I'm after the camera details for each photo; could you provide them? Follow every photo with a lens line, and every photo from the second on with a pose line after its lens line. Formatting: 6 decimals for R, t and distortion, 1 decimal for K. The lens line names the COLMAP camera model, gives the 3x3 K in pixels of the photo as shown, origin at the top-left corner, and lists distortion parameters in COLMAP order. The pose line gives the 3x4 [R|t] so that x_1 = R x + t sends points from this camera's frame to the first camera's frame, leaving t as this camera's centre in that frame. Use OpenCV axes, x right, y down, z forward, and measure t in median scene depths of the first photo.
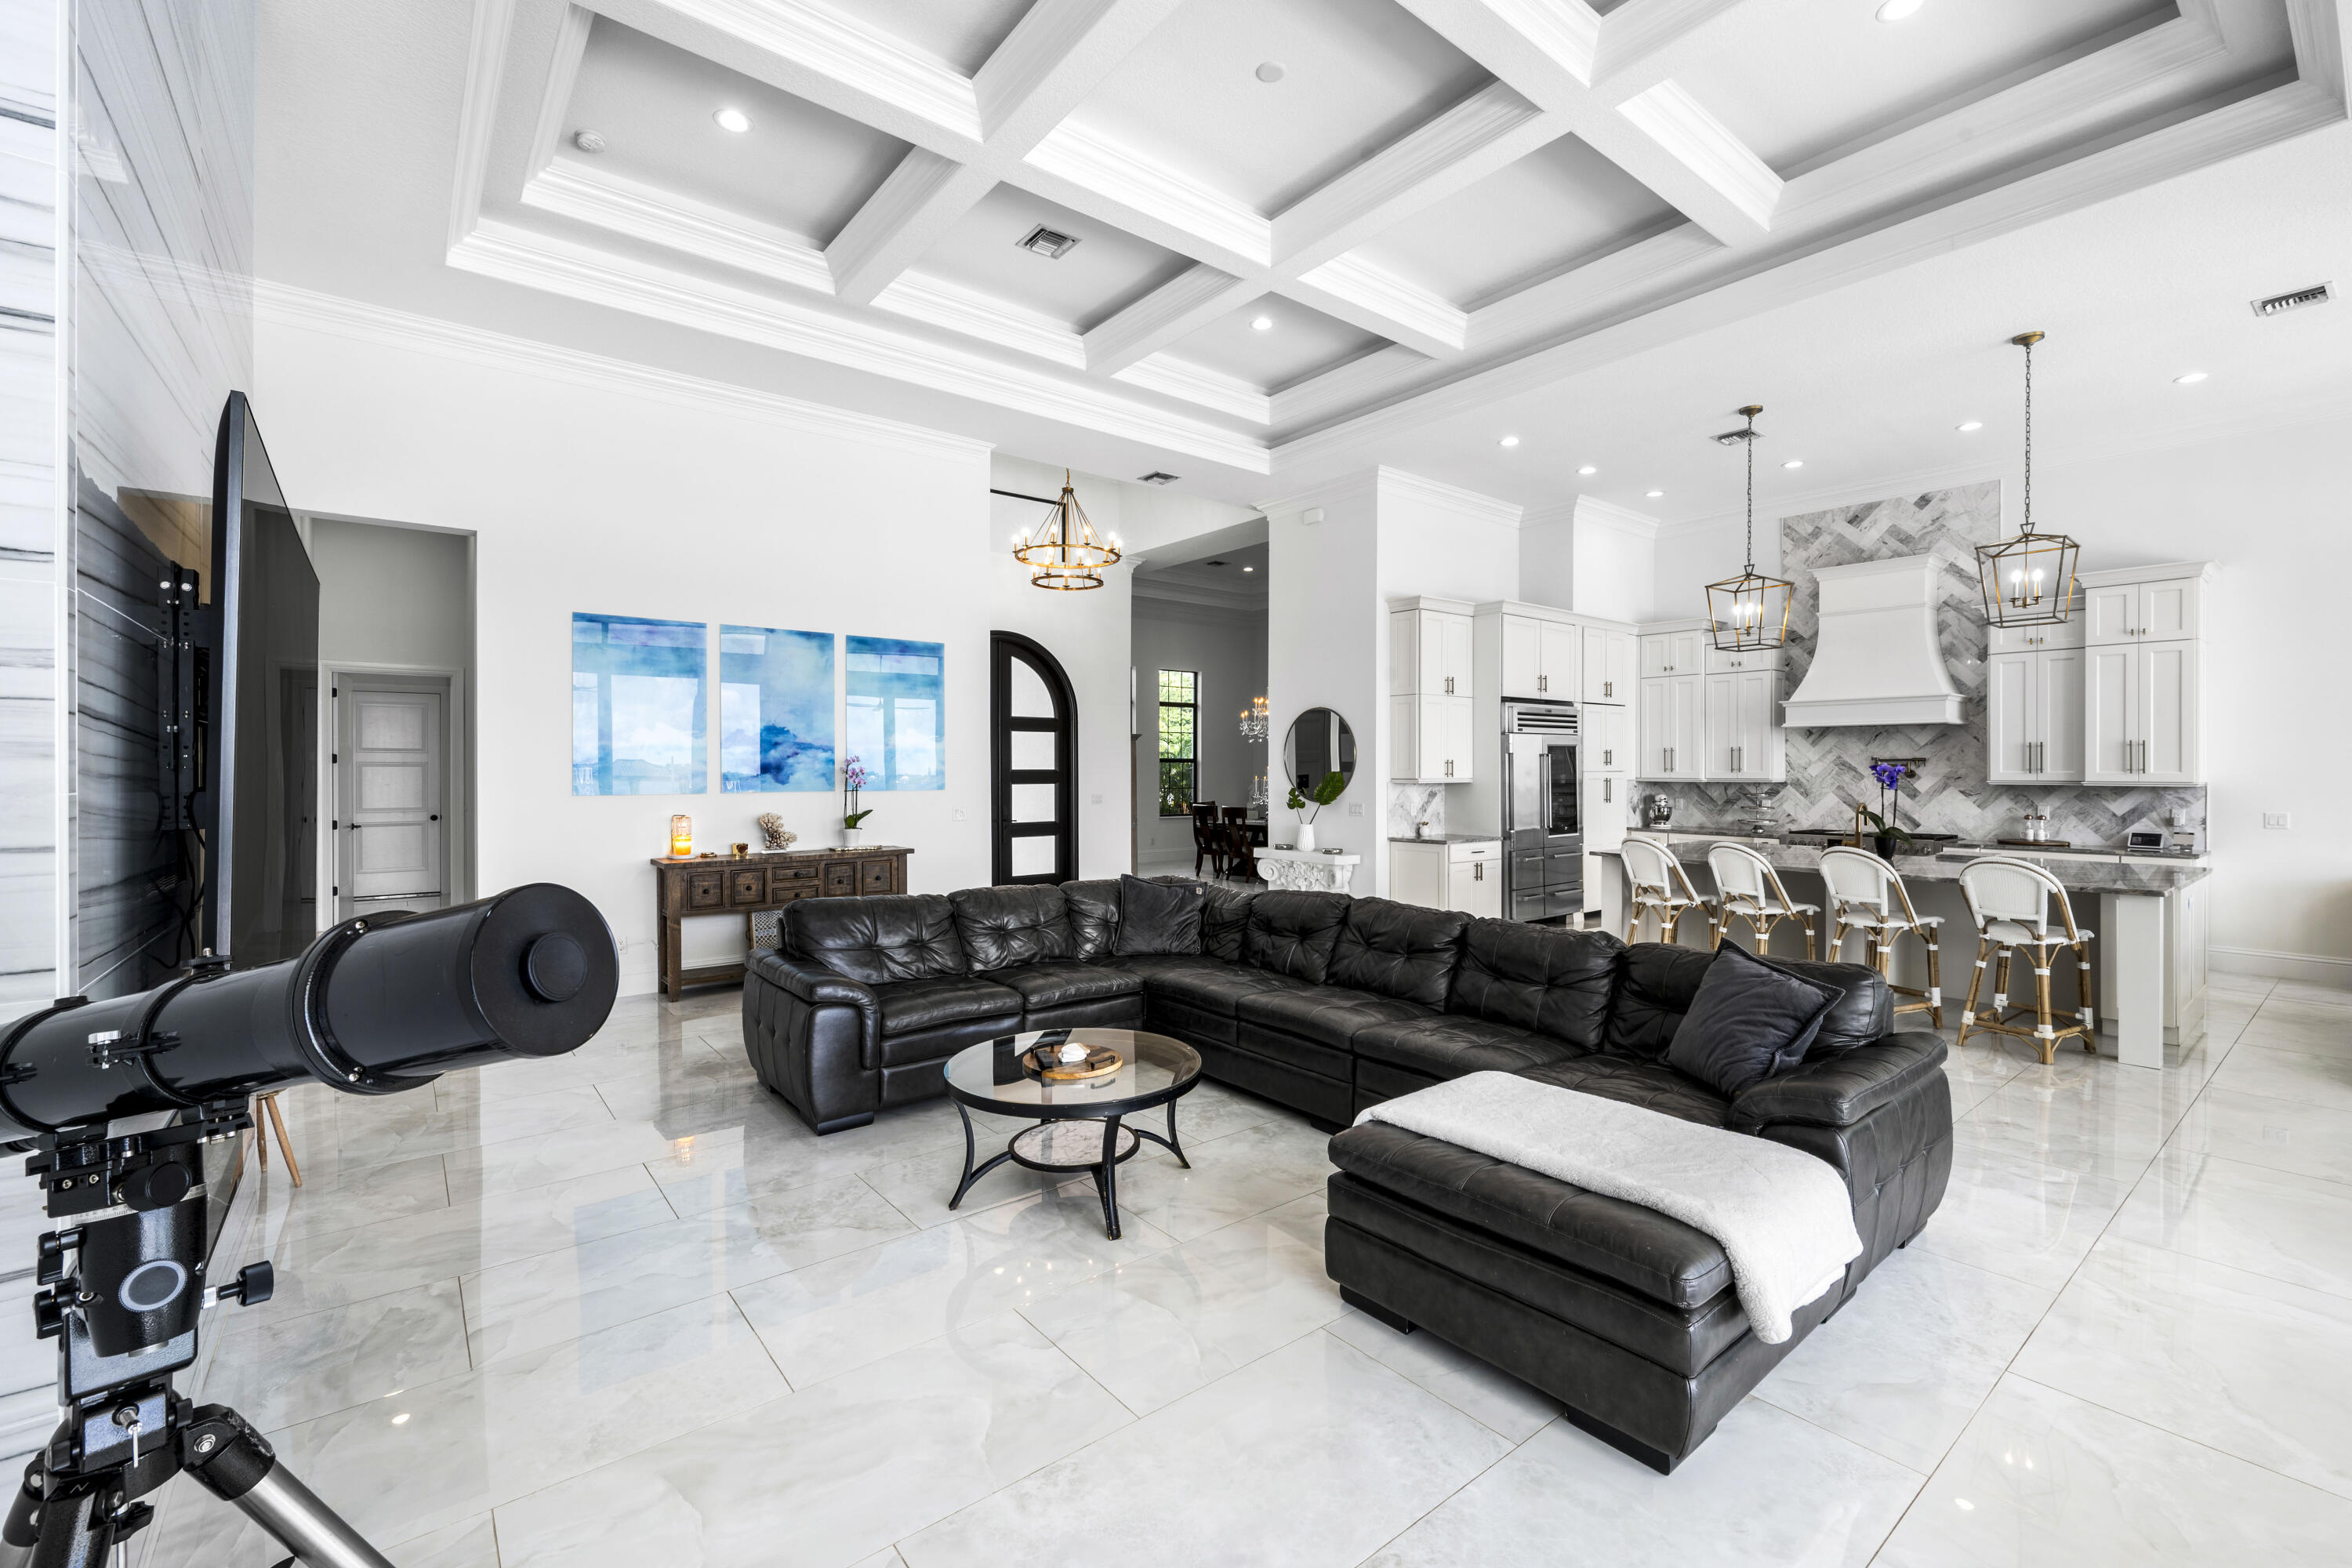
lens RADIAL K [[984.7, 0, 1180.2], [0, 984.7, 771.9], [0, 0, 1]] dist [0.001338, -0.000145]
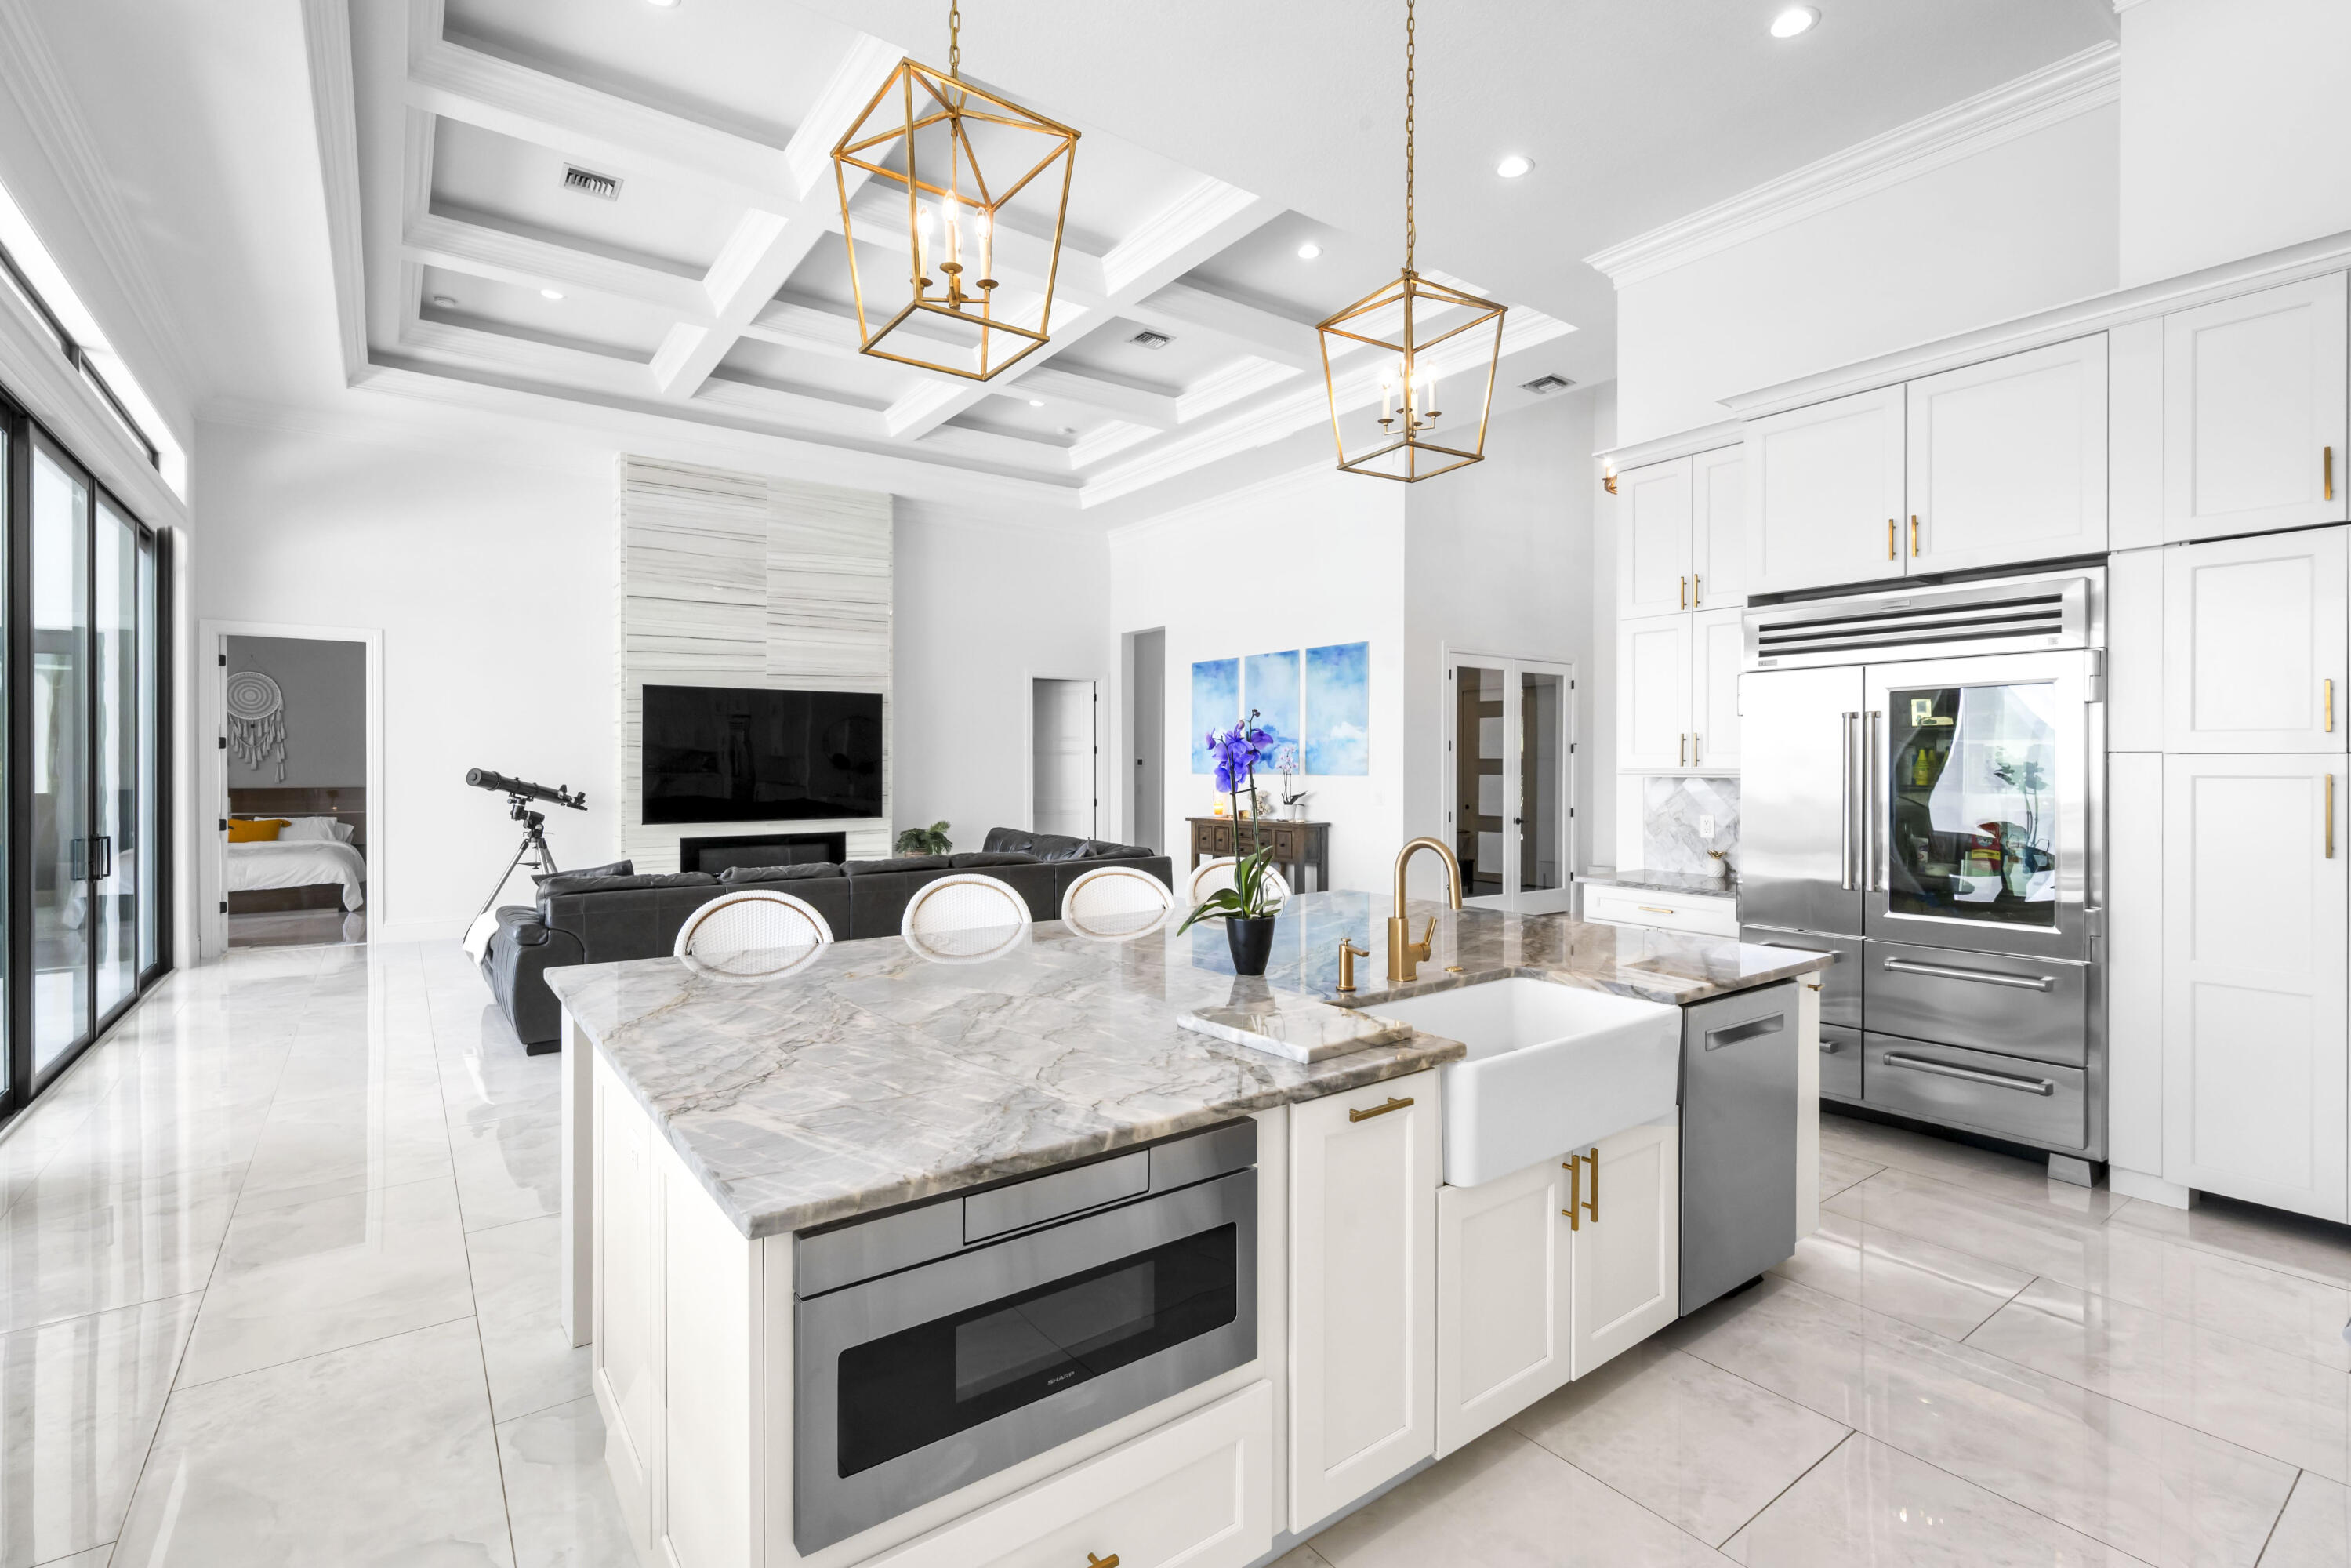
lens RADIAL K [[1075.8, 0, 1170.0], [0, 1075.8, 766.6], [0, 0, 1]] dist [-0.002182, -0.000940]
pose [[-0.039699, 0.002245, -0.999209, 0.925927], [-0.002157, 0.999995, 0.002333, 0.005411], [0.999209, 0.002248, -0.039694, 0.803487]]
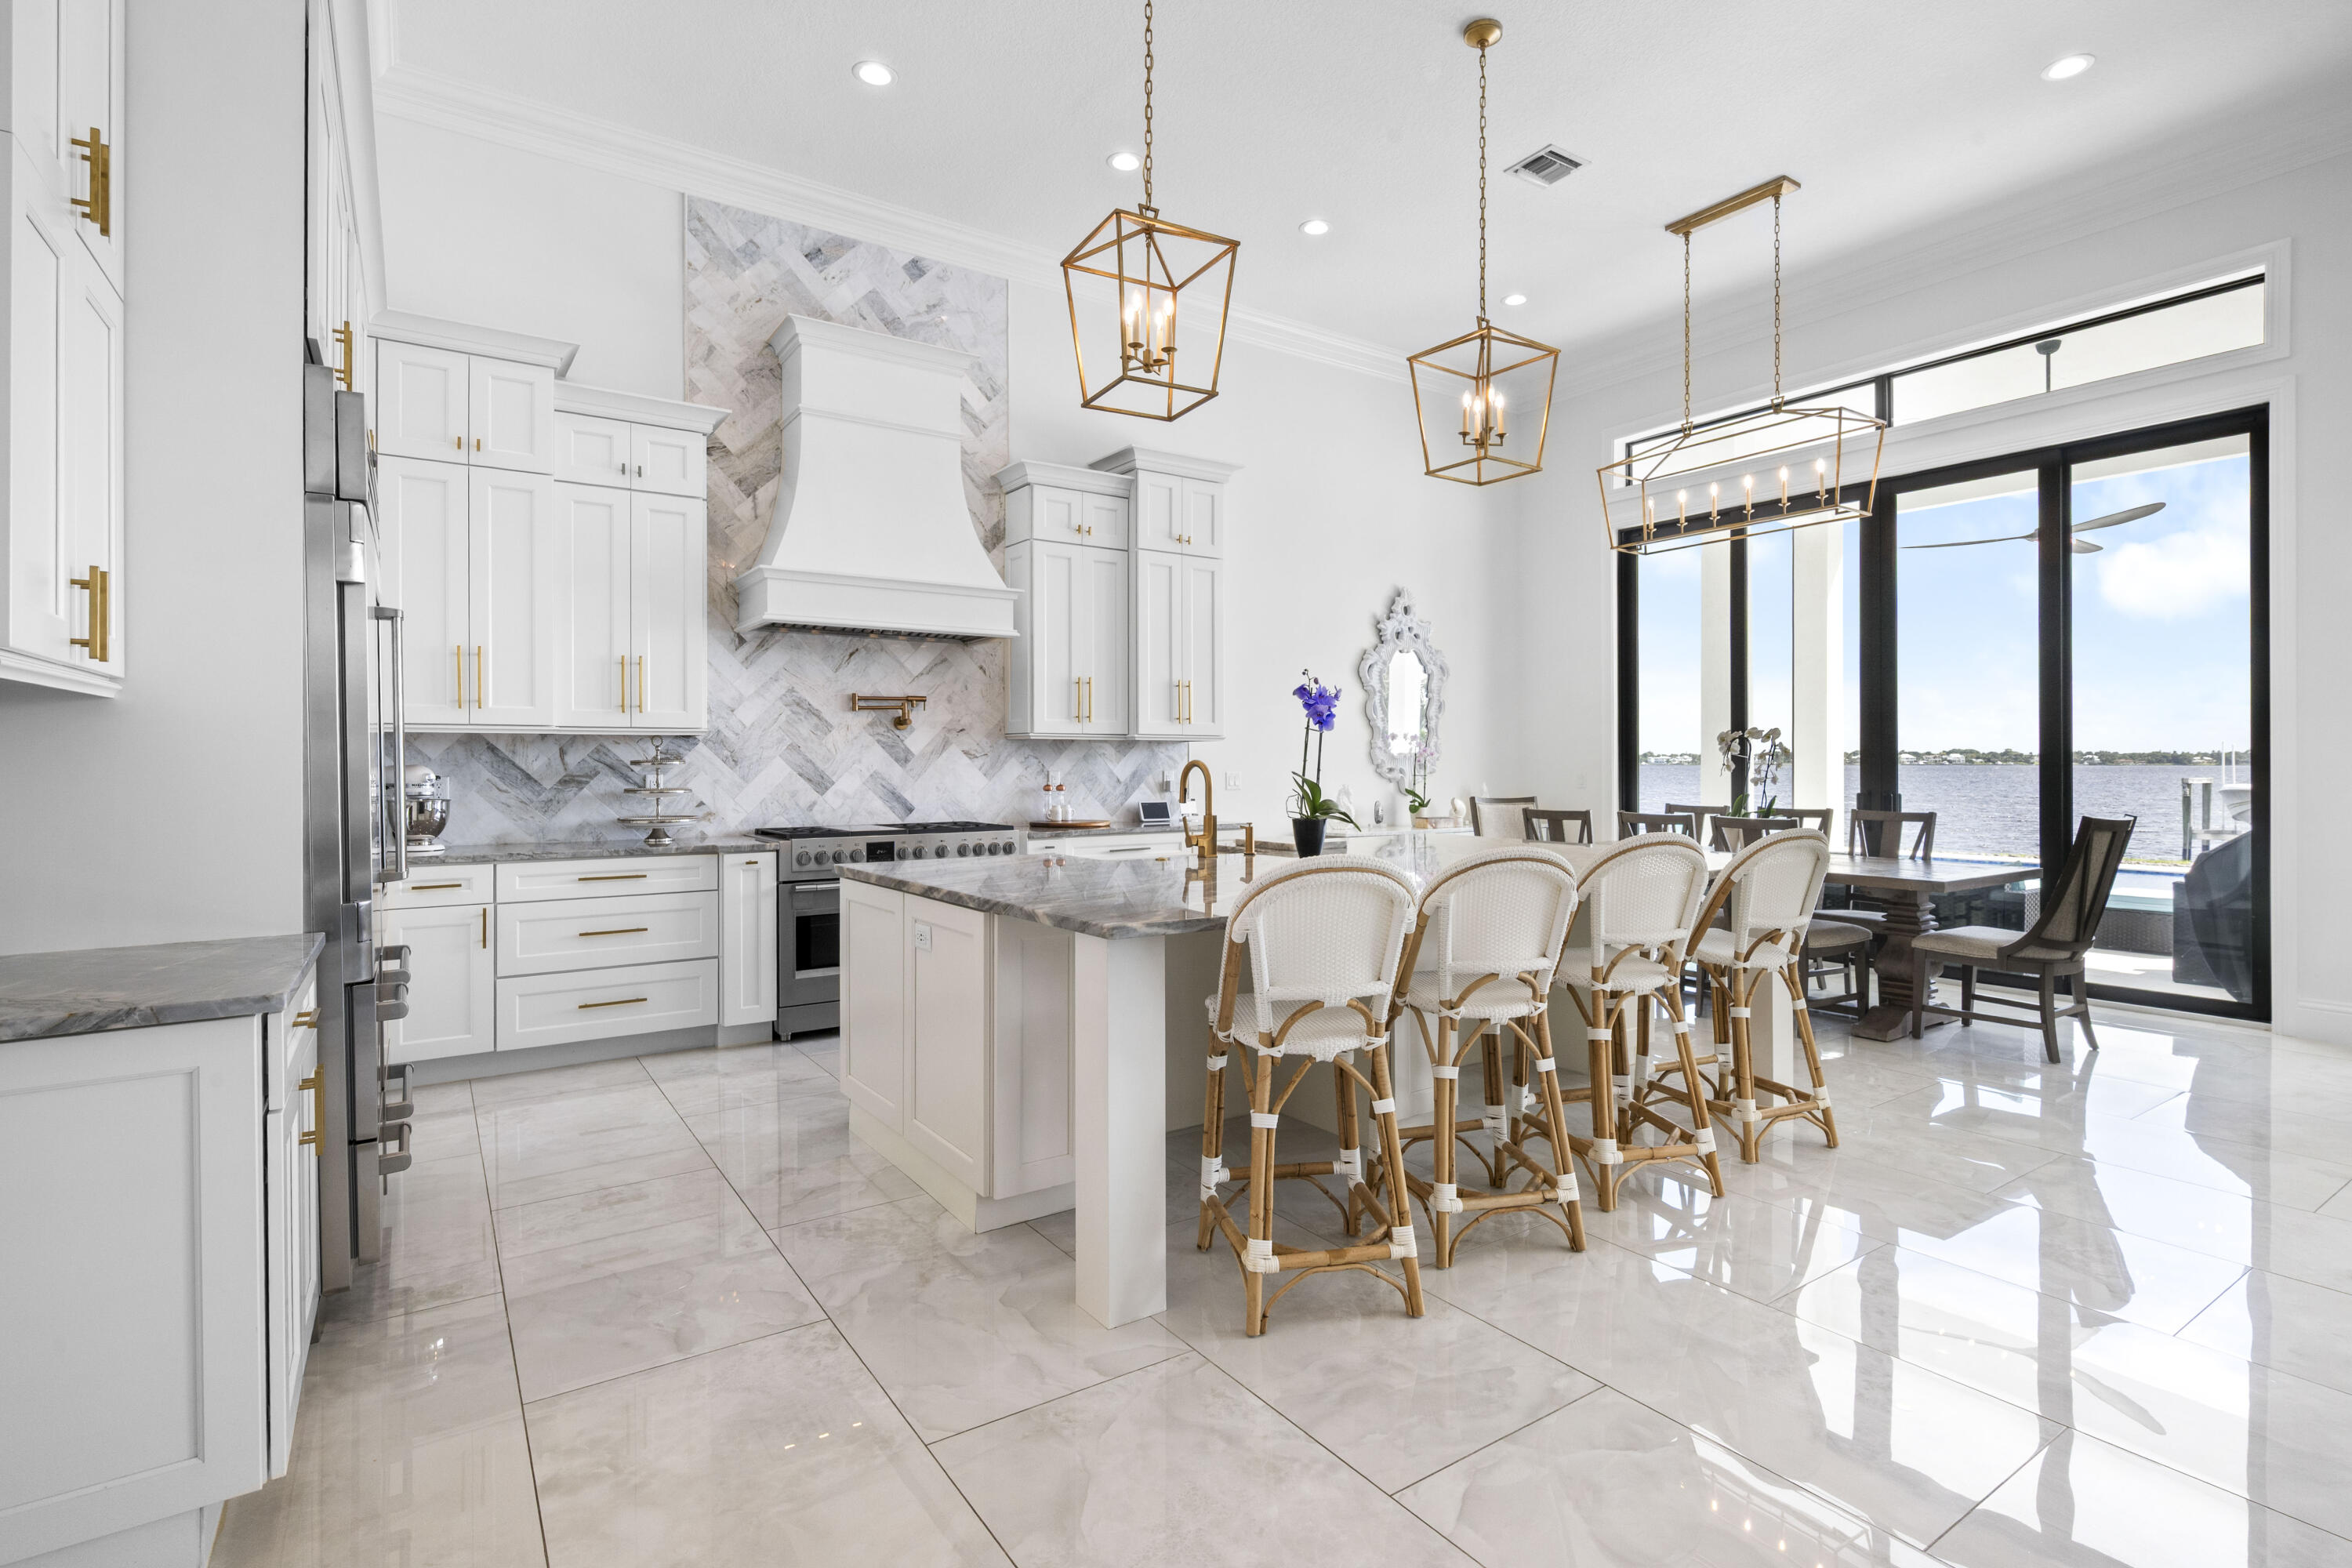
lens RADIAL K [[1128.4, 0, 1177.5], [0, 1128.4, 748.4], [0, 0, 1]] dist [-0.002239, -0.000136]
pose [[0.076169, 0.005662, 0.997079, 0.095460], [-0.000278, 0.999984, -0.005657, 0.024233], [-0.997095, 0.000154, 0.076170, 0.903465]]
